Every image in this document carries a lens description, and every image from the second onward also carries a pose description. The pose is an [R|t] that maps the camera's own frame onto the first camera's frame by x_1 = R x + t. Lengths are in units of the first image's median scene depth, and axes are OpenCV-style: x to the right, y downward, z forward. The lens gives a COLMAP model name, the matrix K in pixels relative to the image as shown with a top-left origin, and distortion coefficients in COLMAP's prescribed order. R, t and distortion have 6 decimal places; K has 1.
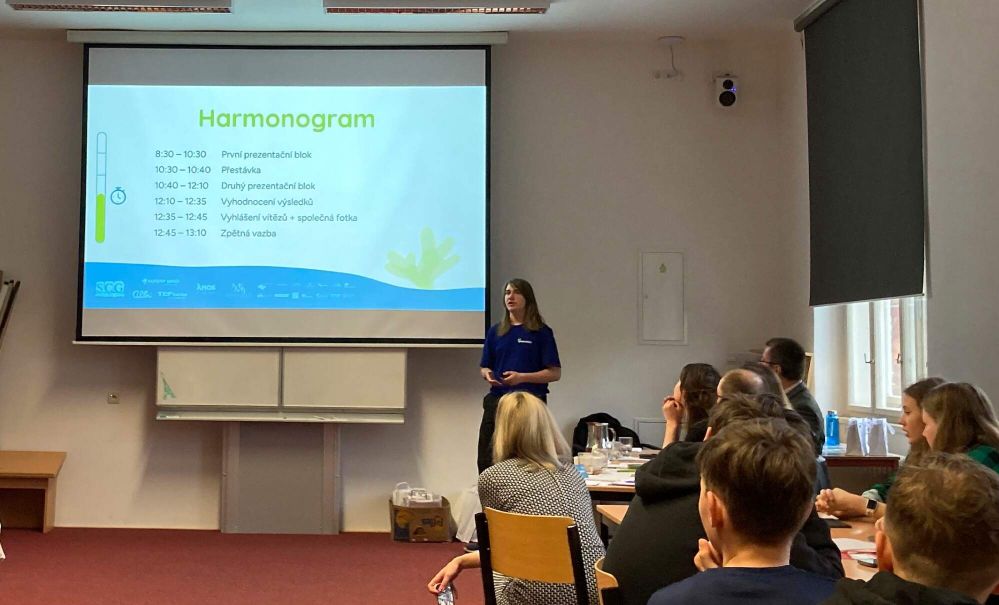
lens RADIAL K [[1444.2, 0, 361.0], [0, 1444.2, 216.1], [0, 0, 1]] dist [0.148358, -0.002878]
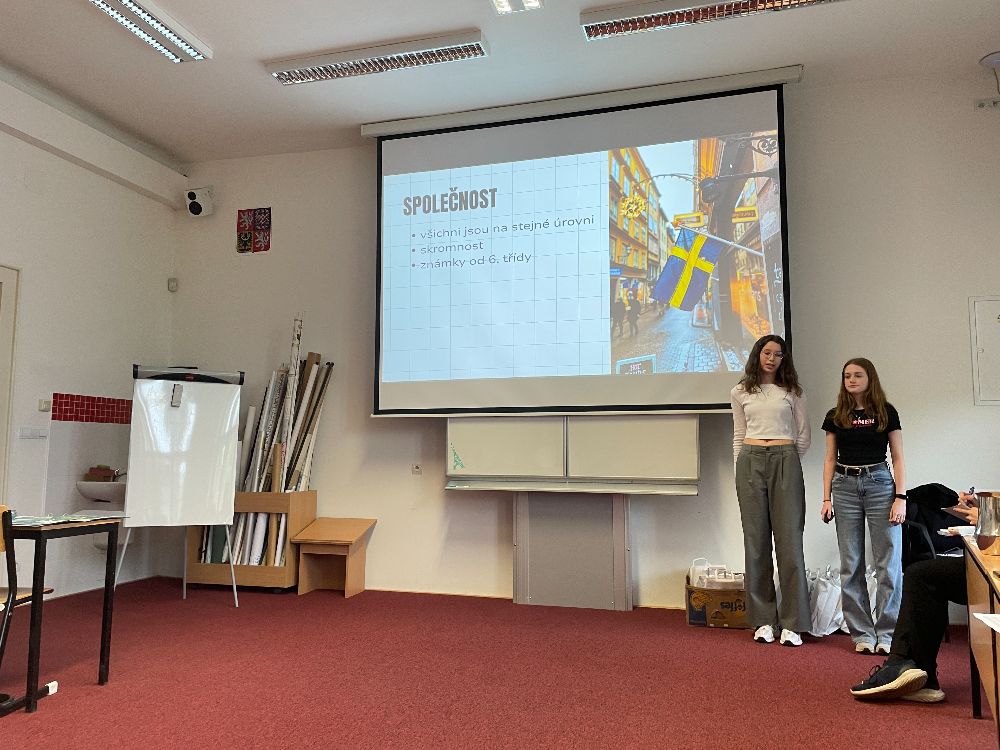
lens RADIAL K [[760.2, 0, 502.3], [0, 760.2, 377.8], [0, 0, 1]] dist [0.076518, -0.102257]
pose [[0.965830, -0.035683, -0.256708, 0.036910], [0.032477, 0.999333, -0.016717, 0.071626], [0.257133, 0.007808, 0.966344, 0.489640]]
